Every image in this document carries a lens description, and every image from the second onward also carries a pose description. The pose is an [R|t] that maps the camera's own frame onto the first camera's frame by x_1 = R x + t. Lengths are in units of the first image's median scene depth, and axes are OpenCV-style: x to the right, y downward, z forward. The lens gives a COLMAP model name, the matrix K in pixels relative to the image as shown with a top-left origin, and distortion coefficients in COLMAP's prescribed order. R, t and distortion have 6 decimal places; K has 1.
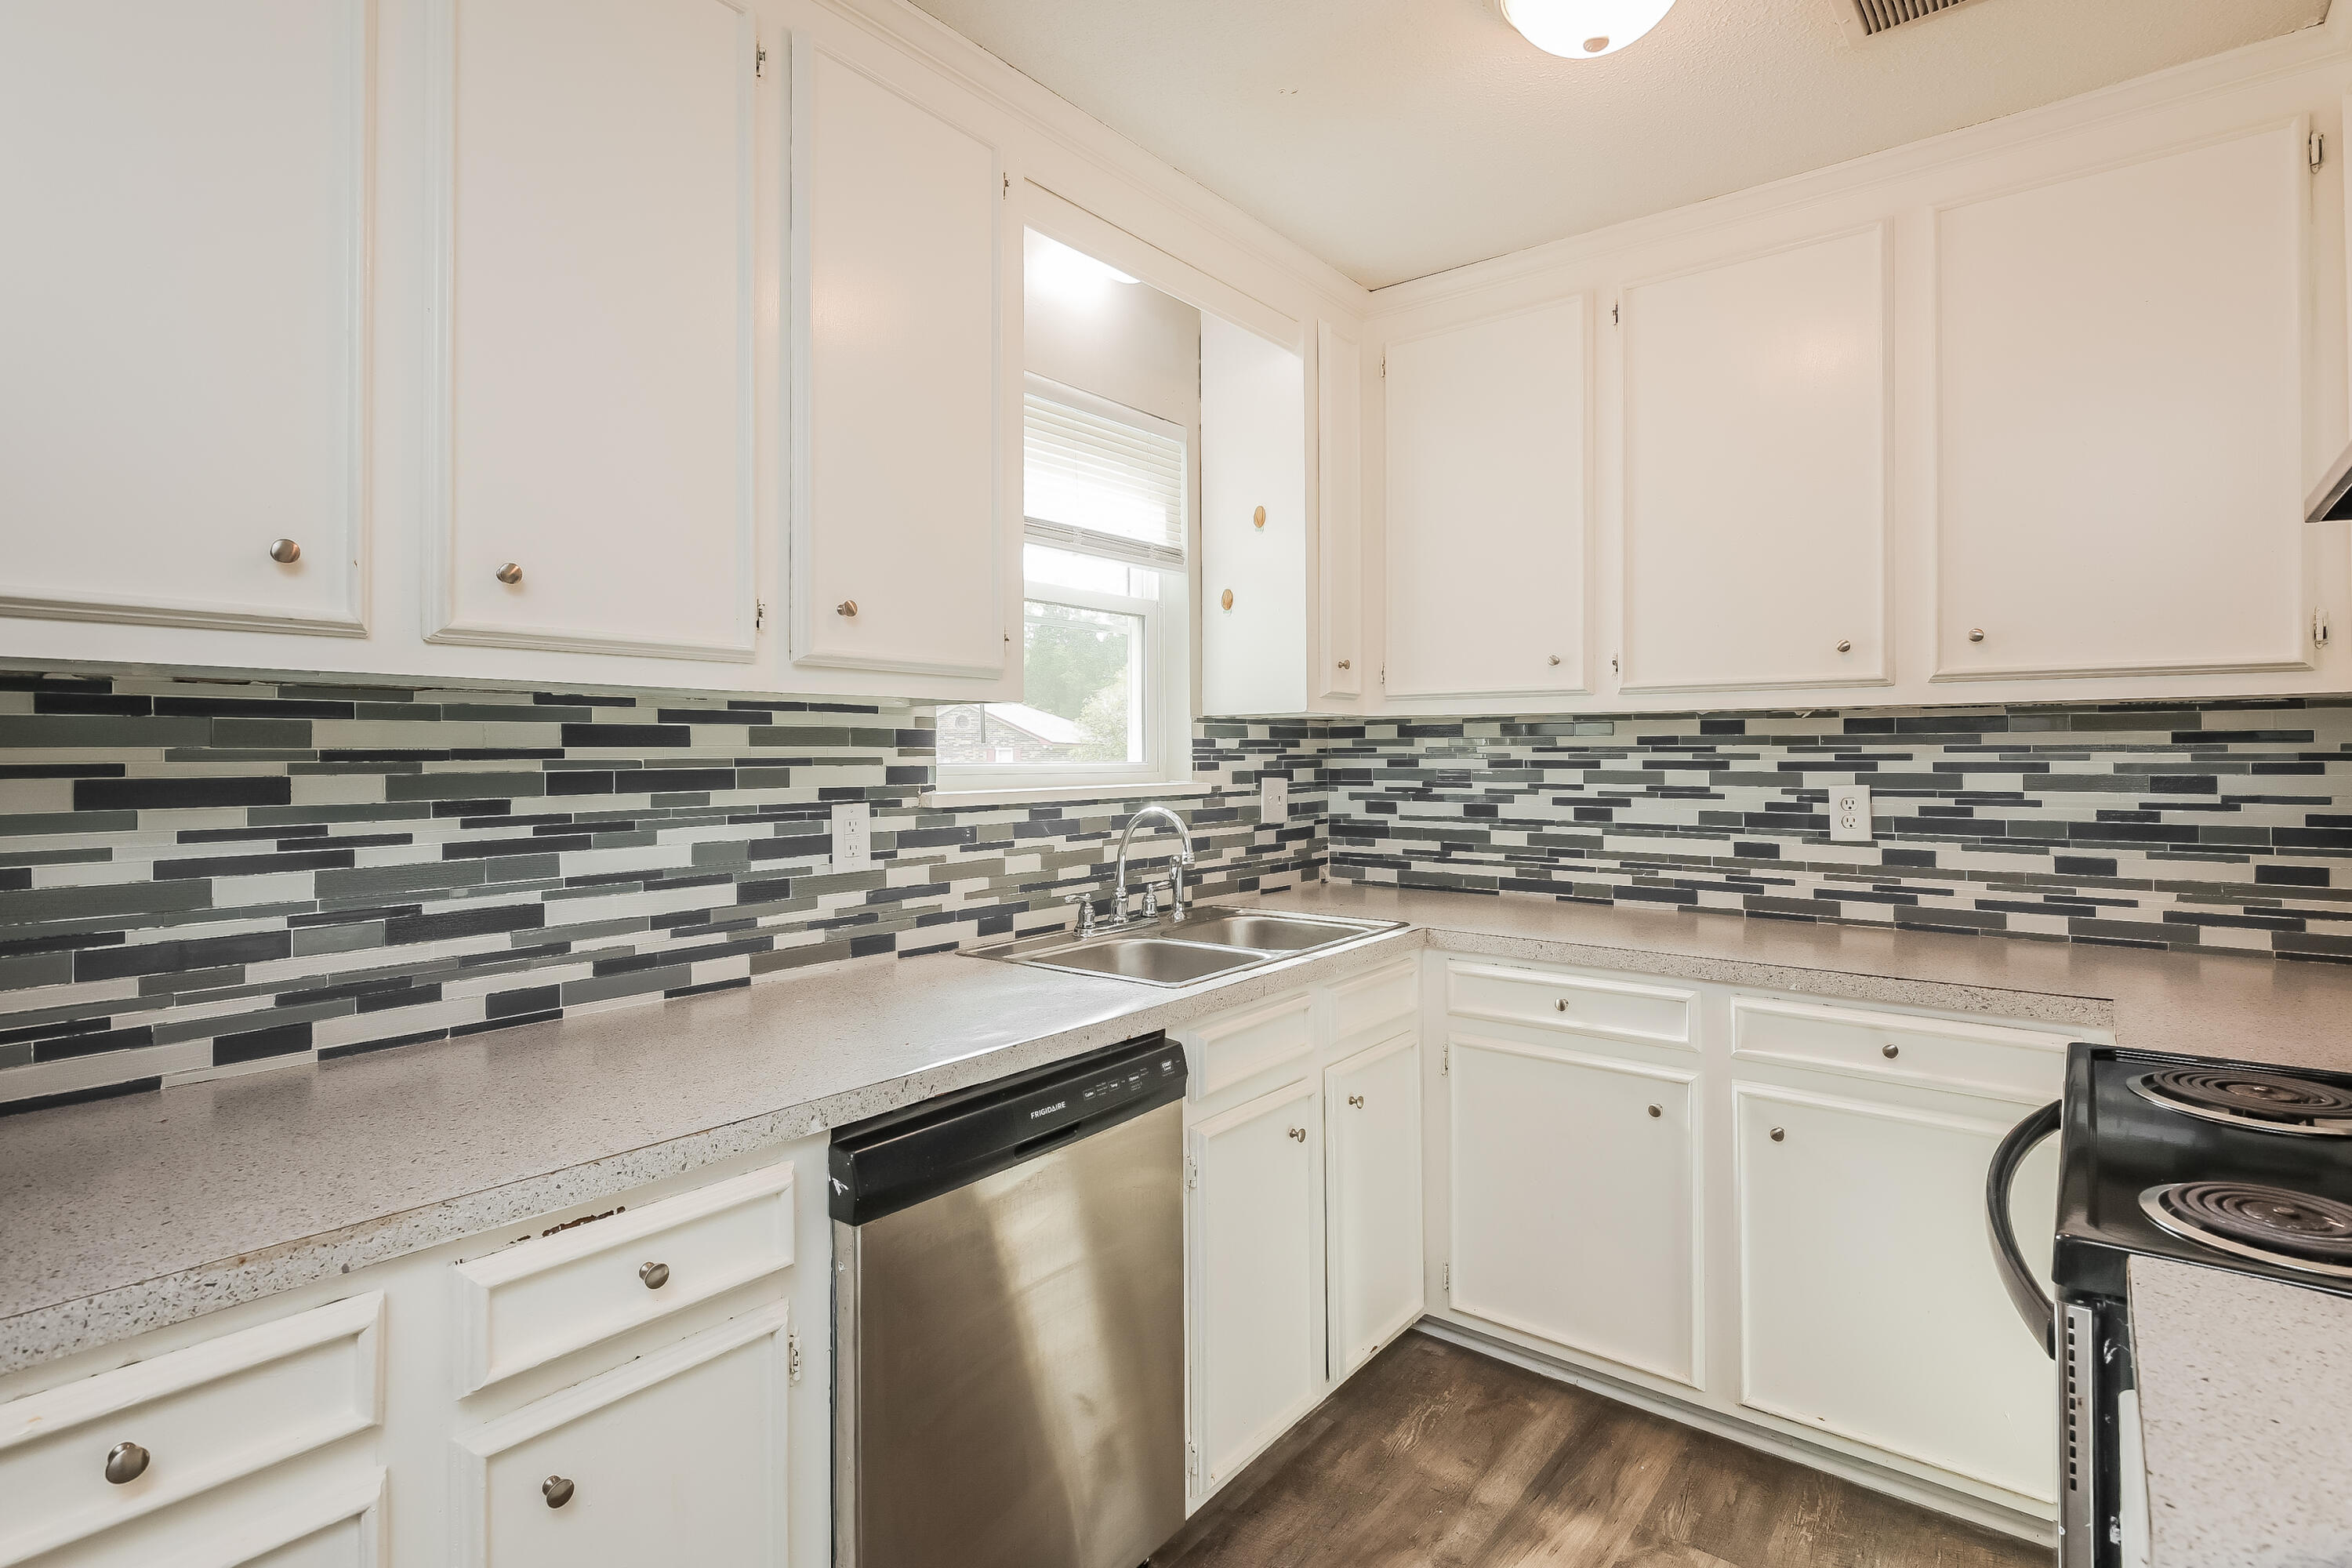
lens RADIAL K [[1147.8, 0, 1195.9], [0, 1147.8, 739.0], [0, 0, 1]] dist [0.001990, -0.004029]
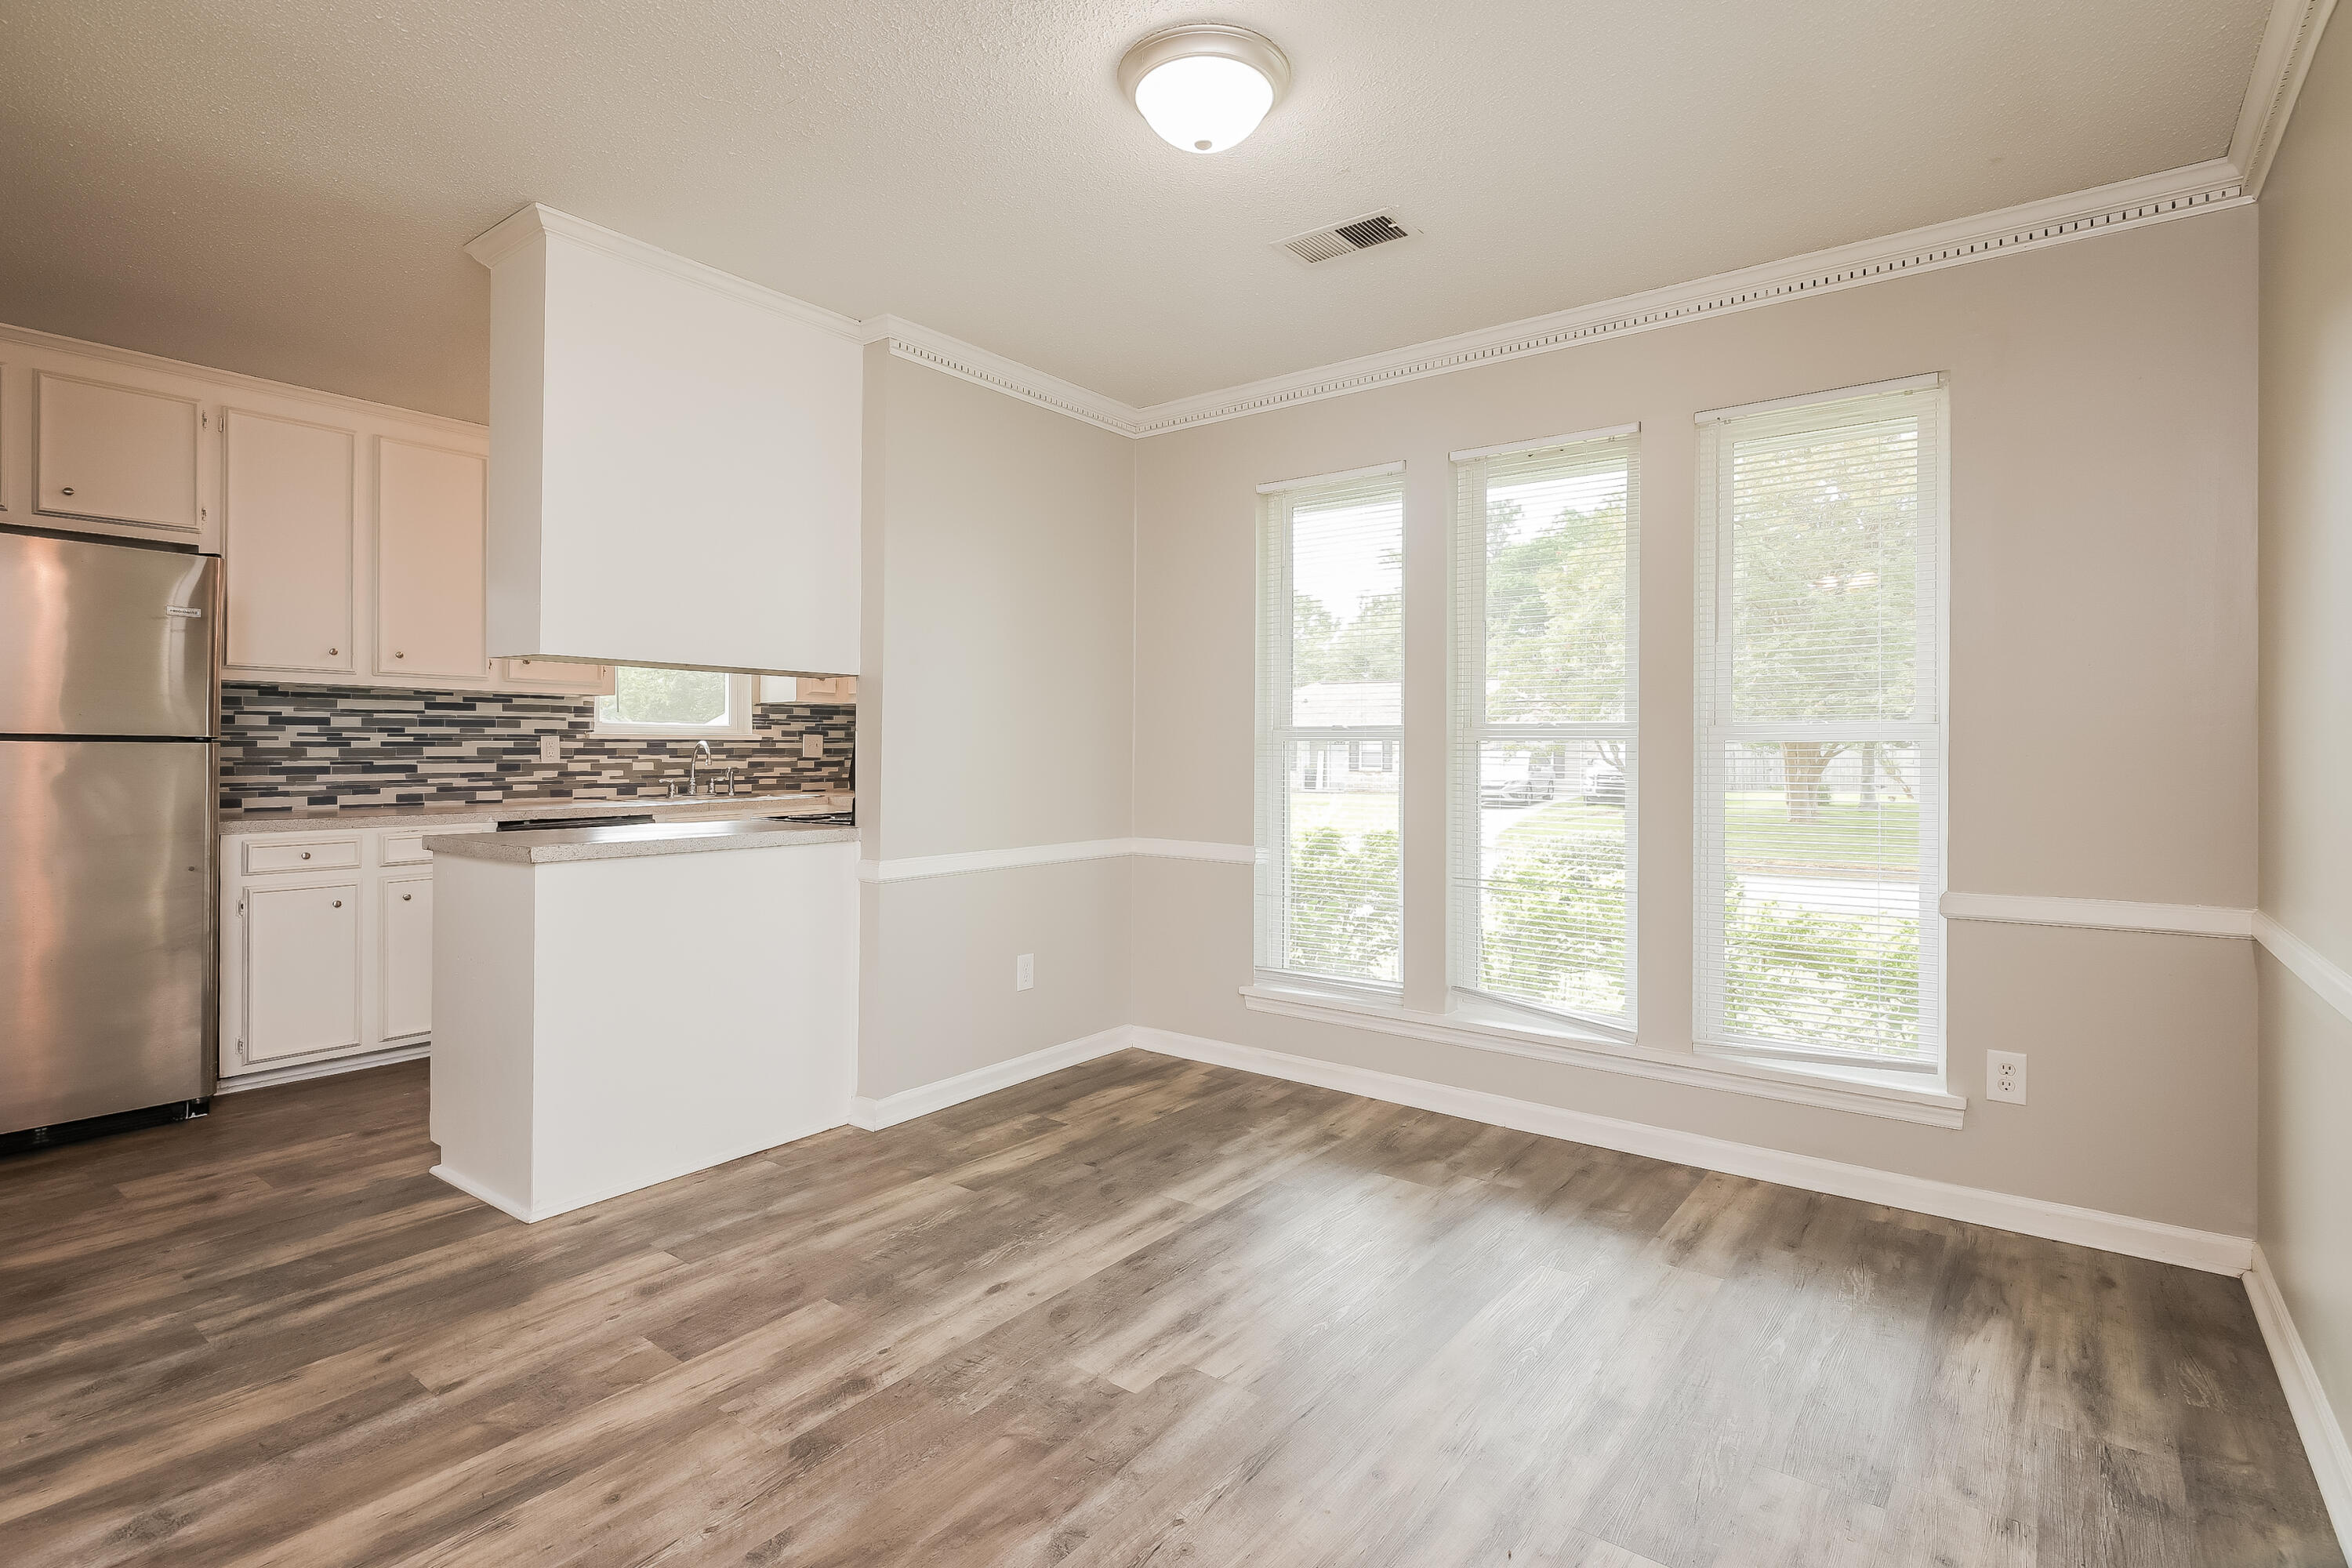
lens RADIAL K [[1147.8, 0, 1199.1], [0, 1147.8, 742.8], [0, 0, 1]] dist [0.001990, -0.004029]
pose [[0.999941, 0.005235, 0.009524, 1.035168], [-0.005284, 0.999973, 0.005062, 0.049356], [-0.009497, -0.005112, 0.999942, -1.437744]]
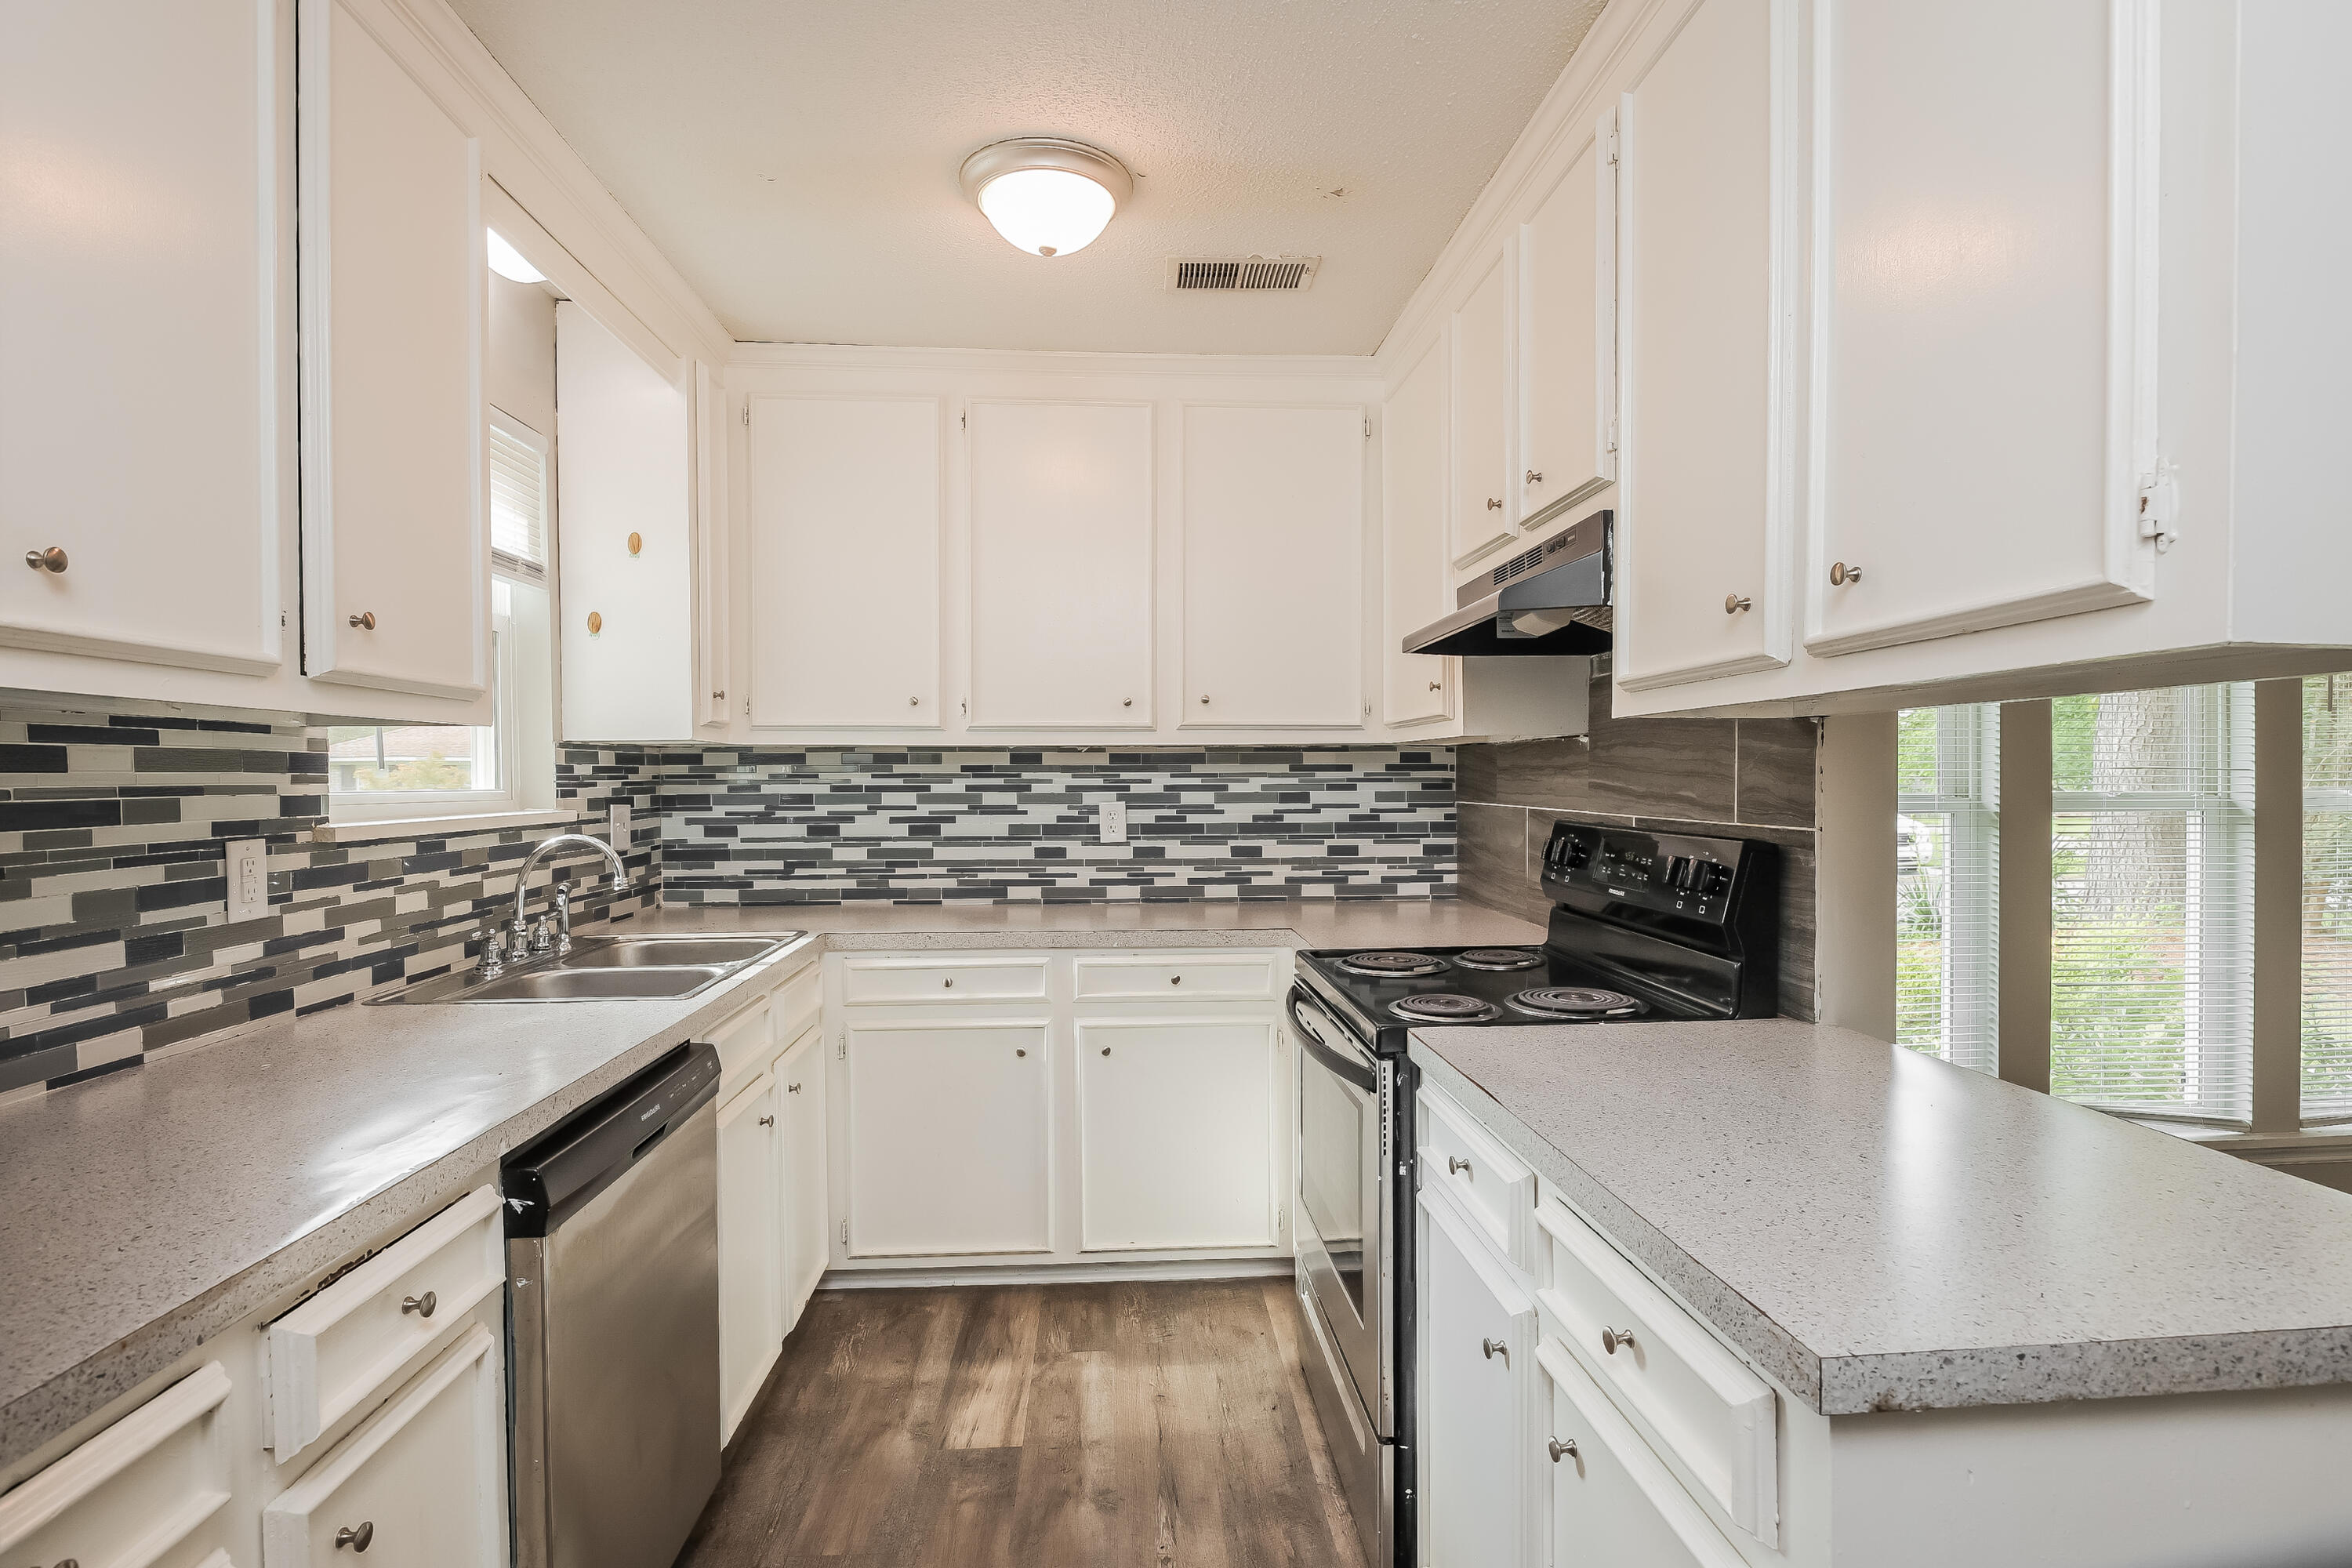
lens RADIAL K [[1147.8, 0, 1187.1], [0, 1147.8, 793.4], [0, 0, 1]] dist [0.001990, -0.004029]
pose [[0.739467, -0.010369, 0.673113, -0.340062], [-0.005878, 0.999744, 0.021859, -0.000490], [-0.673167, -0.020121, 0.739217, -0.089214]]
